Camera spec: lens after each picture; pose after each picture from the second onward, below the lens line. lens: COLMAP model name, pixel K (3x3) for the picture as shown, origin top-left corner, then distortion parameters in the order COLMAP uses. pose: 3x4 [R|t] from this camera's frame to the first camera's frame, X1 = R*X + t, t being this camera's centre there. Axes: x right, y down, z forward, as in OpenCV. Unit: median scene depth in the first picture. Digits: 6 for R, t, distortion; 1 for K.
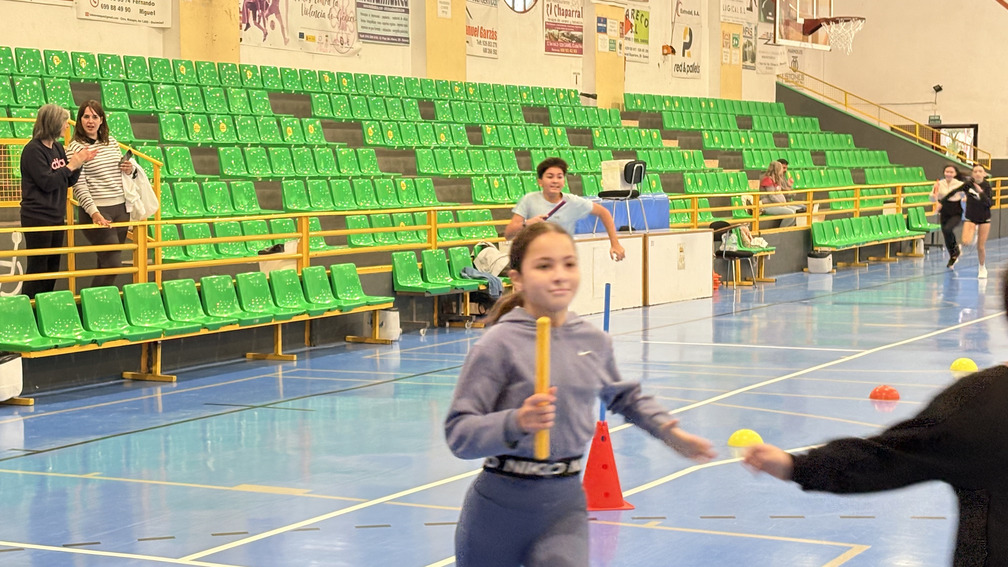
lens RADIAL K [[1942.5, 0, 514.0], [0, 1942.5, 282.3], [0, 0, 1]] dist [0.241324, 0.000000]
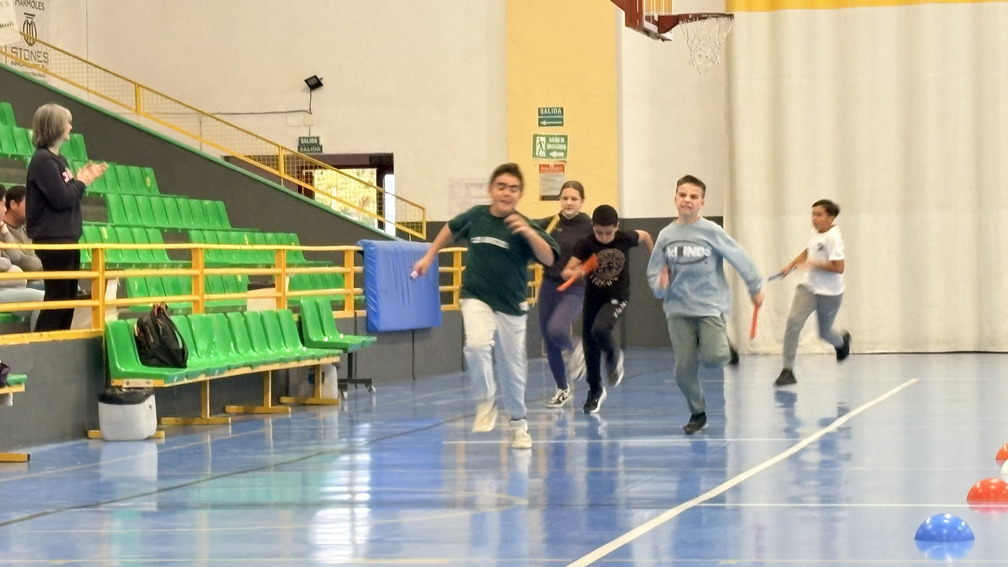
lens RADIAL K [[3409.0, 0, 503.7], [0, 3409.0, 284.5], [0, 0, 1]] dist [0.184397, 0.000000]
pose [[0.959412, -0.006190, 0.281940, 0.024001], [0.022618, 0.998227, -0.055052, 0.003811], [-0.281099, 0.059195, 0.957851, 0.241647]]
